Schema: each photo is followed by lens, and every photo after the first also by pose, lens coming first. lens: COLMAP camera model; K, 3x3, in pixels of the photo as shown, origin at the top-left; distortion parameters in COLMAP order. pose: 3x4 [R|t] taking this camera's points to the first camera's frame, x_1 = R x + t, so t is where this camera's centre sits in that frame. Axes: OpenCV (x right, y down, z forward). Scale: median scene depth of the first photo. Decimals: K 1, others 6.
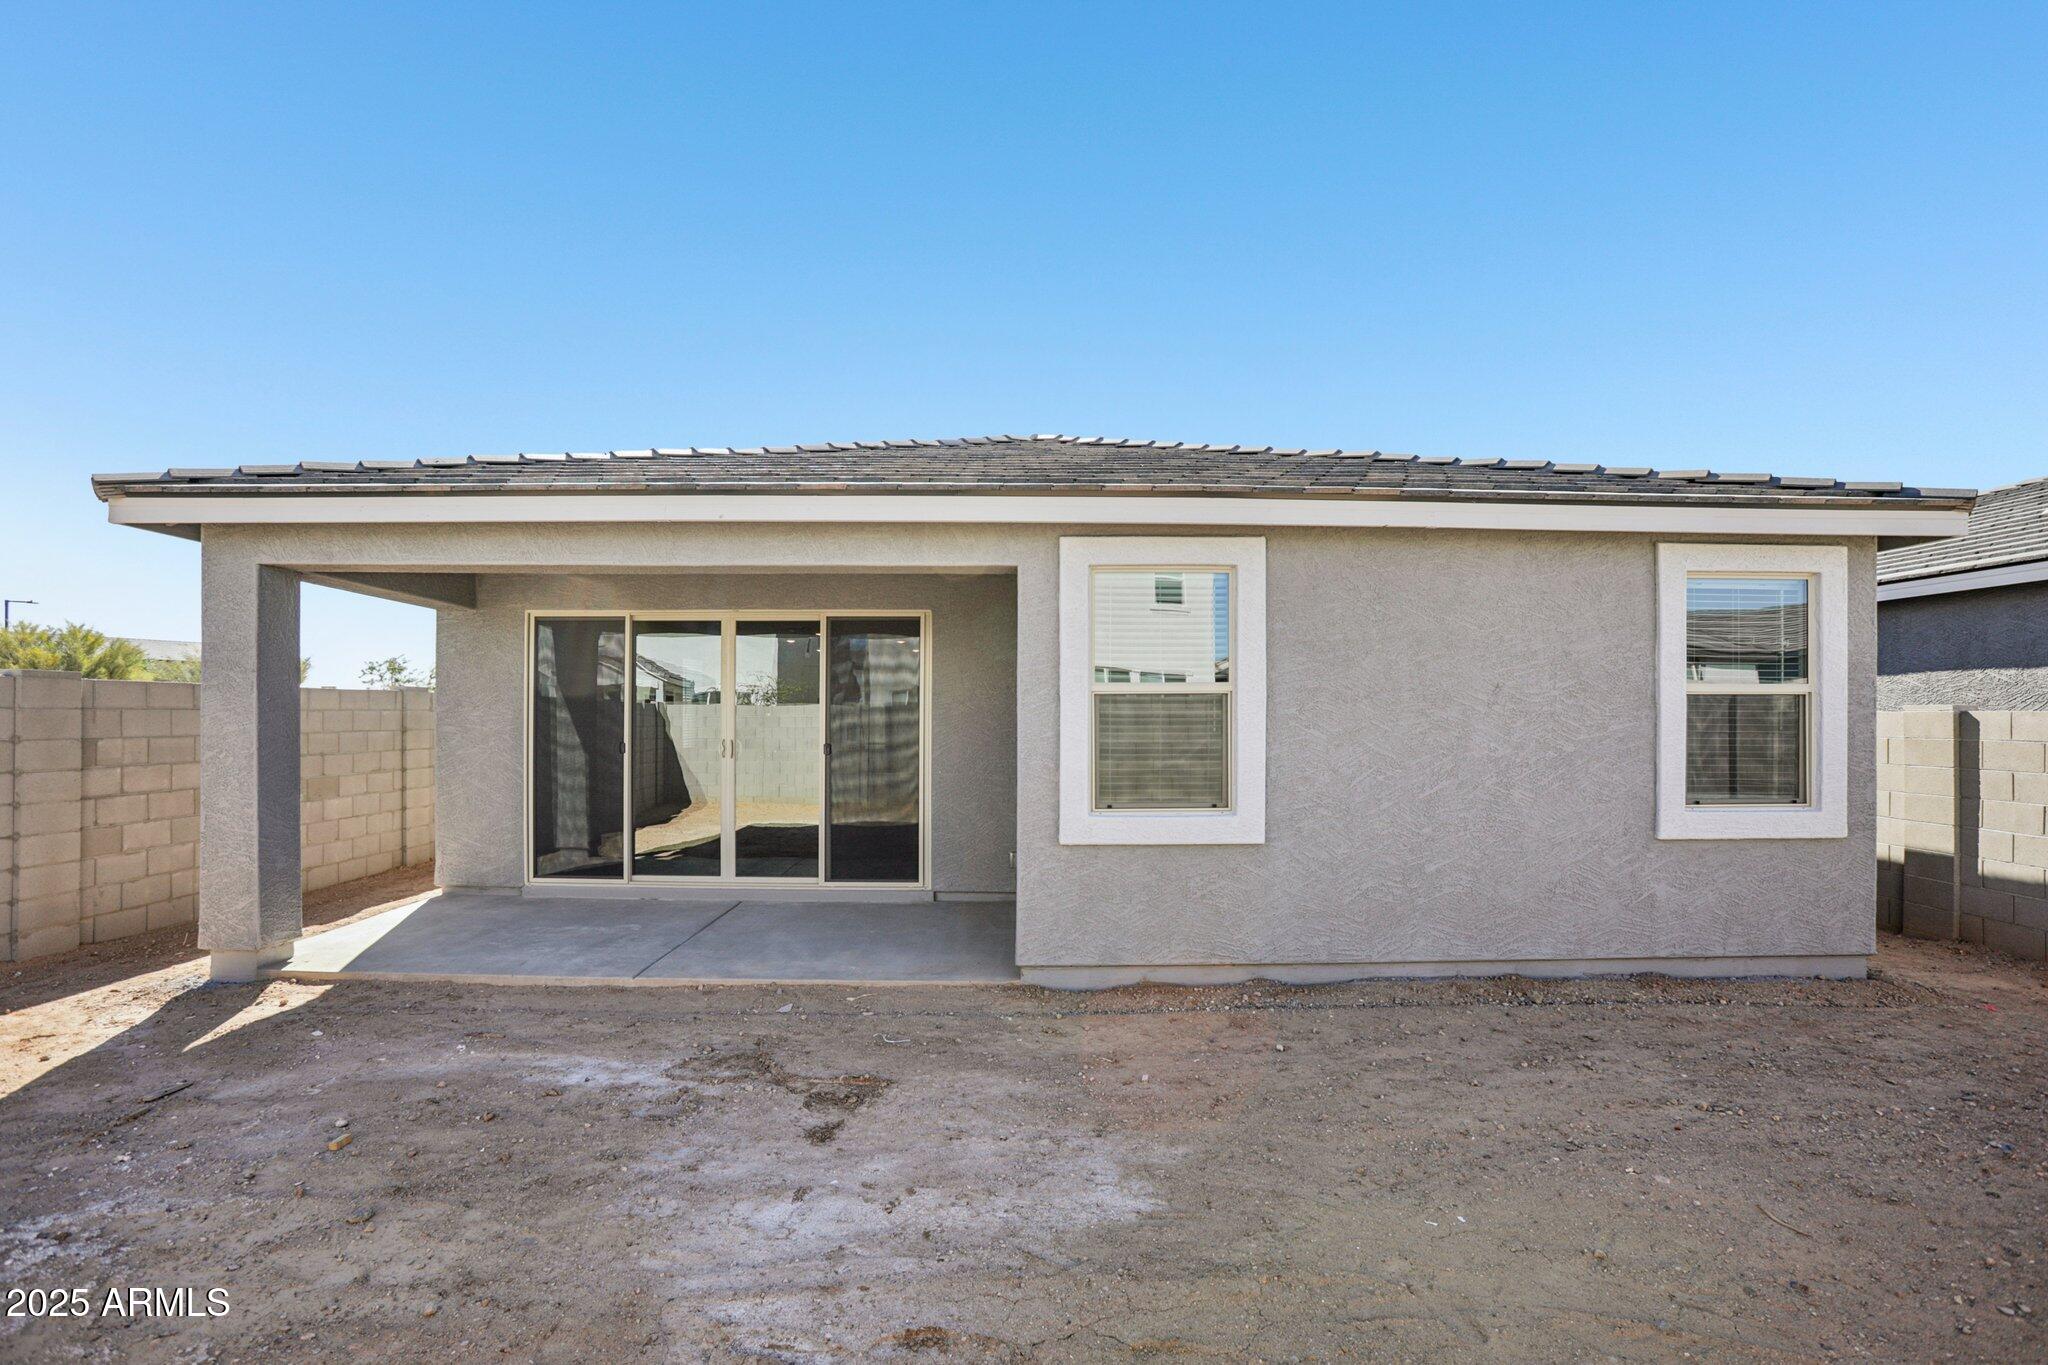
lens RADIAL K [[957.0, 0, 1026.2], [0, 957.0, 720.9], [0, 0, 1]] dist [-0.087489, 0.042538]
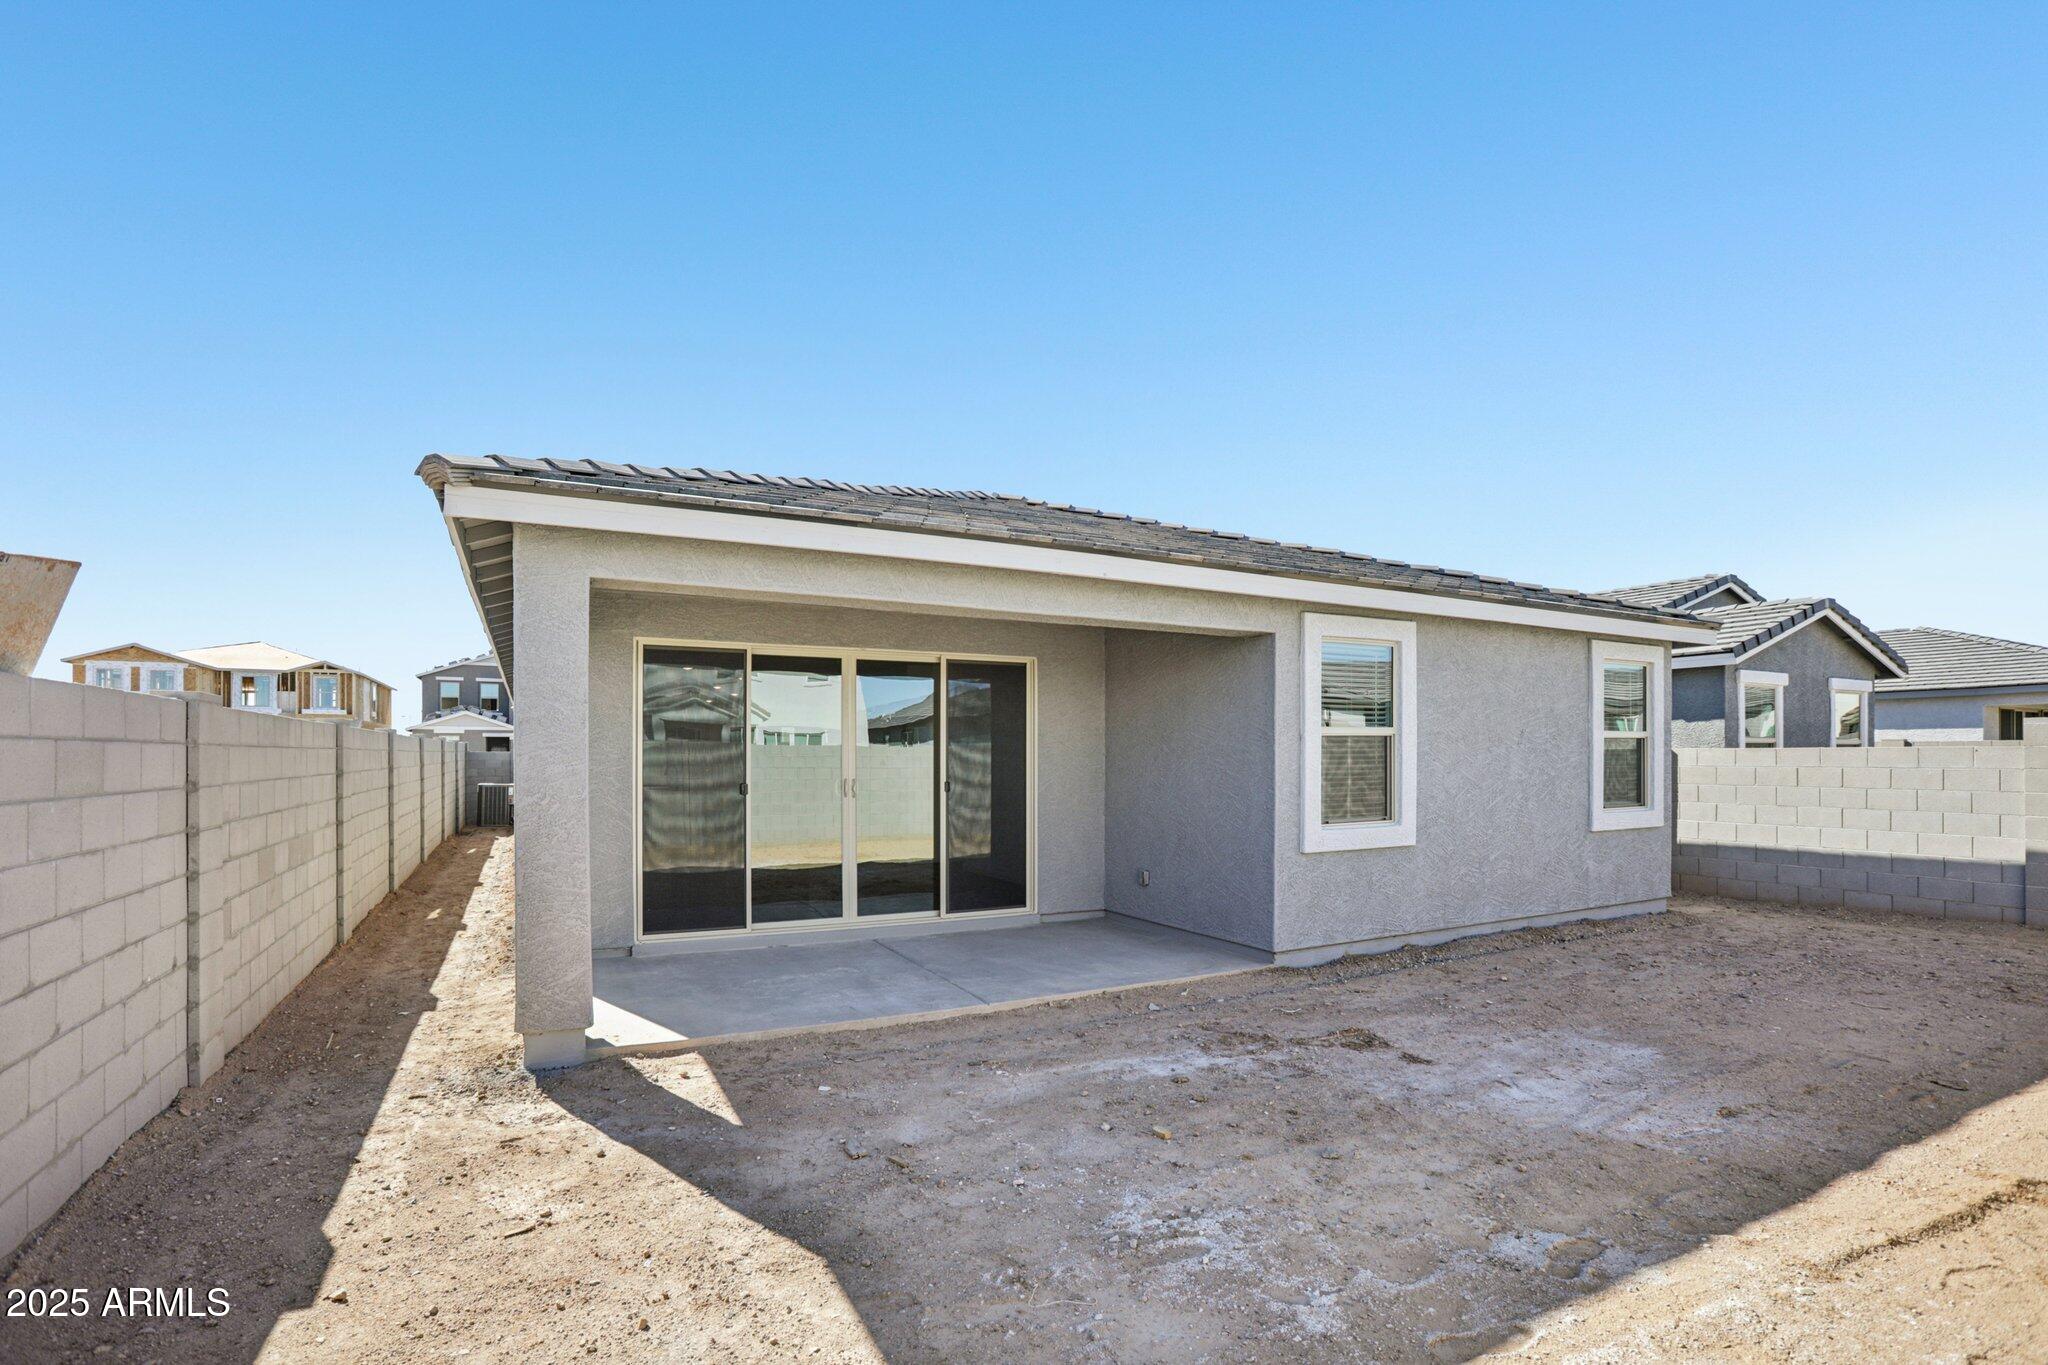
lens RADIAL K [[971.5, 0, 1026.8], [0, 971.5, 757.1], [0, 0, 1]] dist [-0.084523, 0.039179]
pose [[0.890806, -0.004517, 0.454362, -0.871923], [0.006869, 0.999970, -0.003525, 0.003303], [-0.454332, 0.006262, 0.890810, 0.021375]]
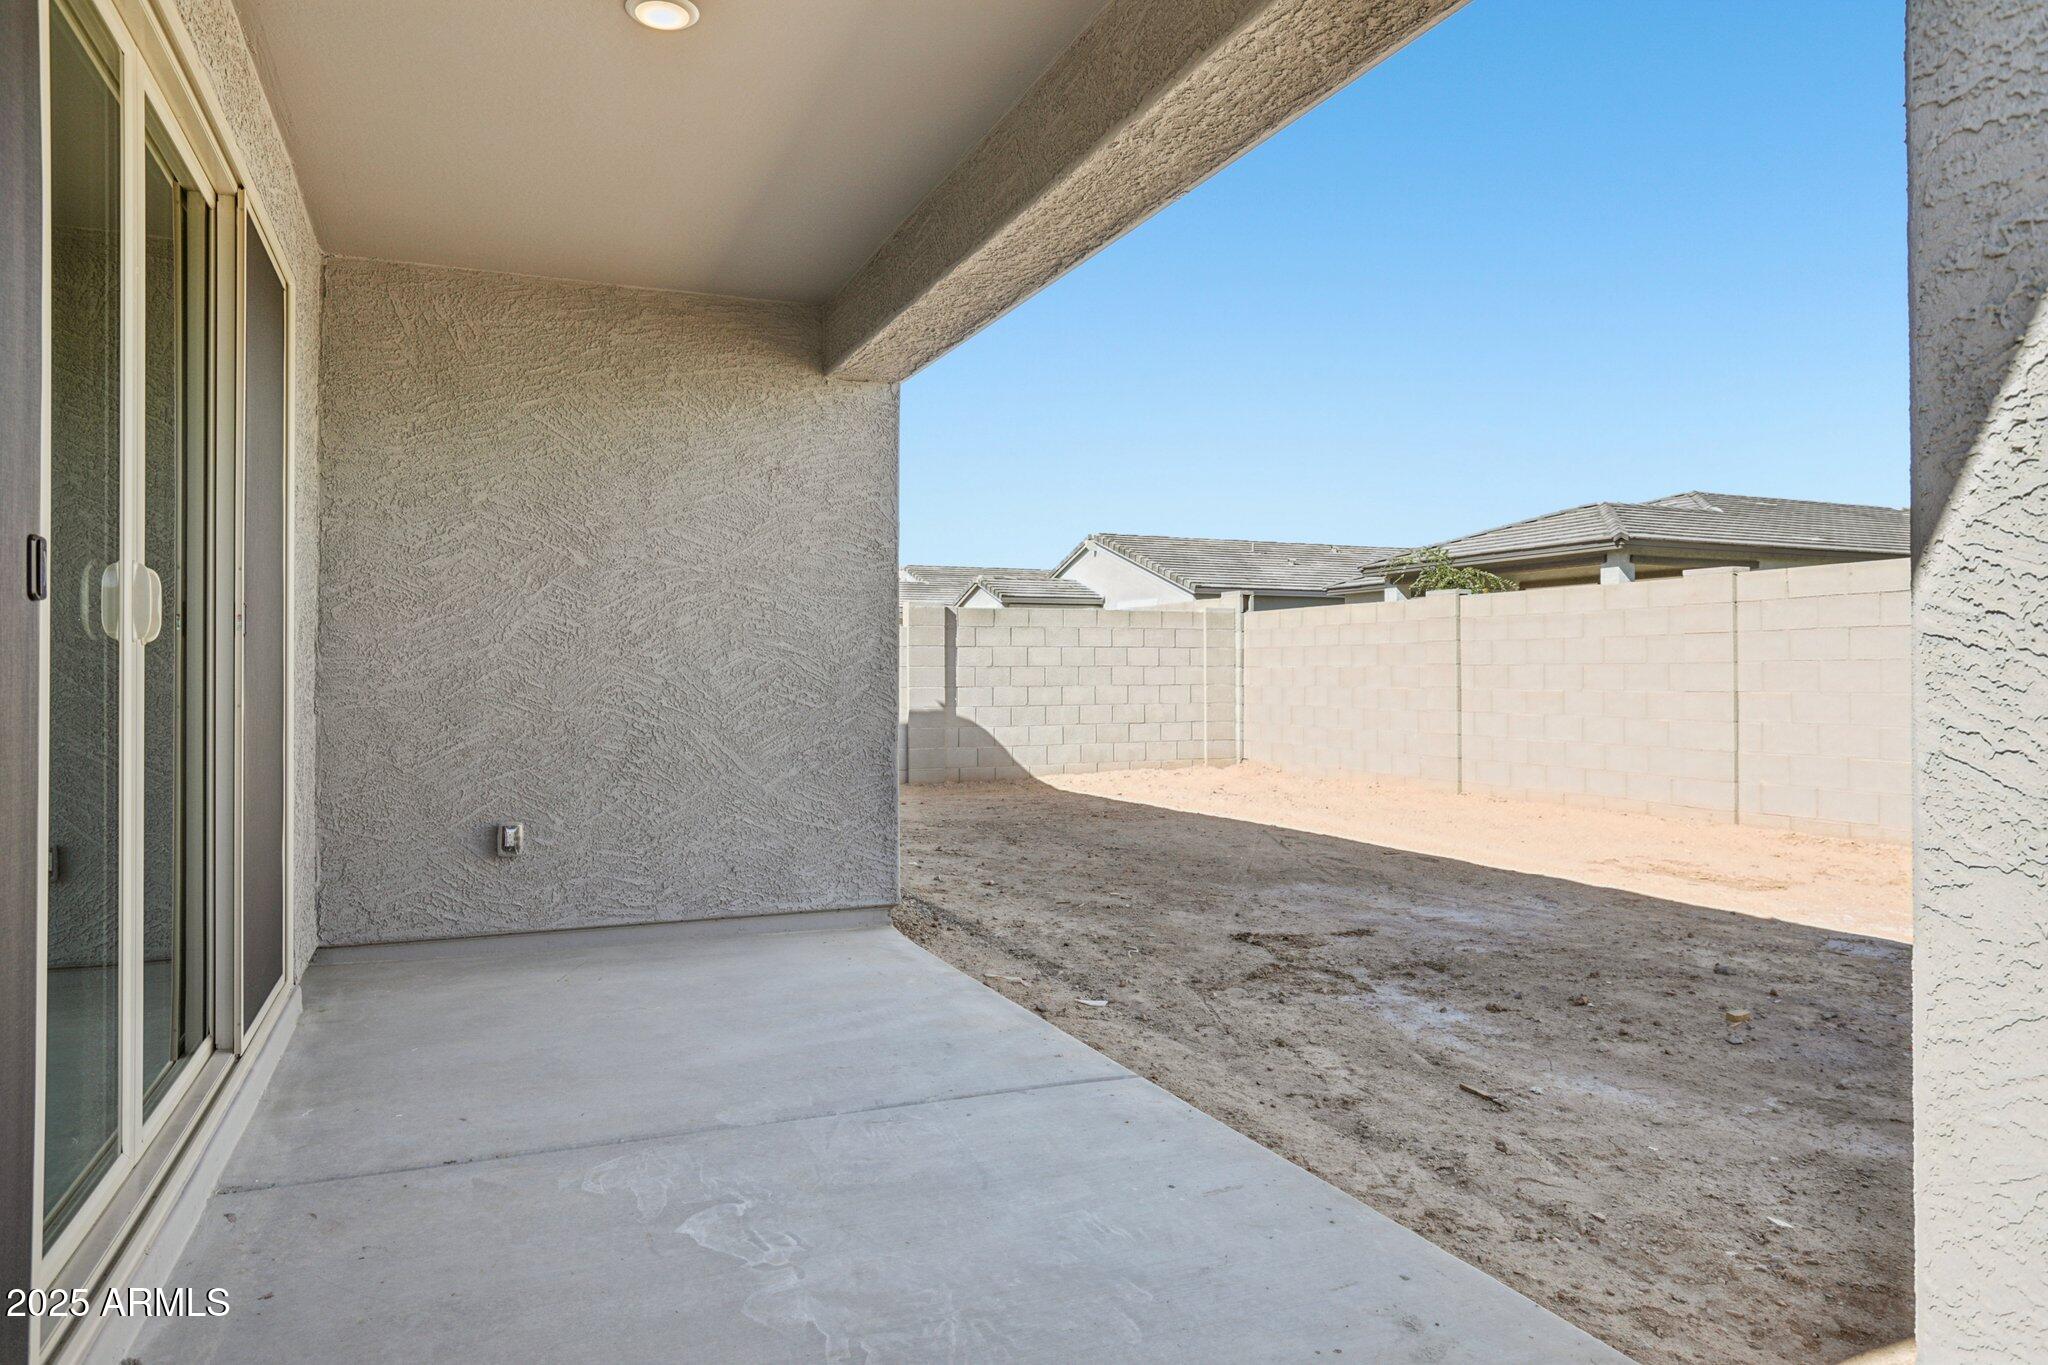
lens RADIAL K [[1267.5, 0, 1032.6], [0, 1267.5, 649.4], [0, 0, 1]] dist [-0.066116, 0.000568]
pose [[-0.396059, 0.016736, 0.918072, -0.985367], [0.008198, 0.999858, -0.014690, 0.068775], [-0.918188, 0.001708, -0.396140, 1.306164]]
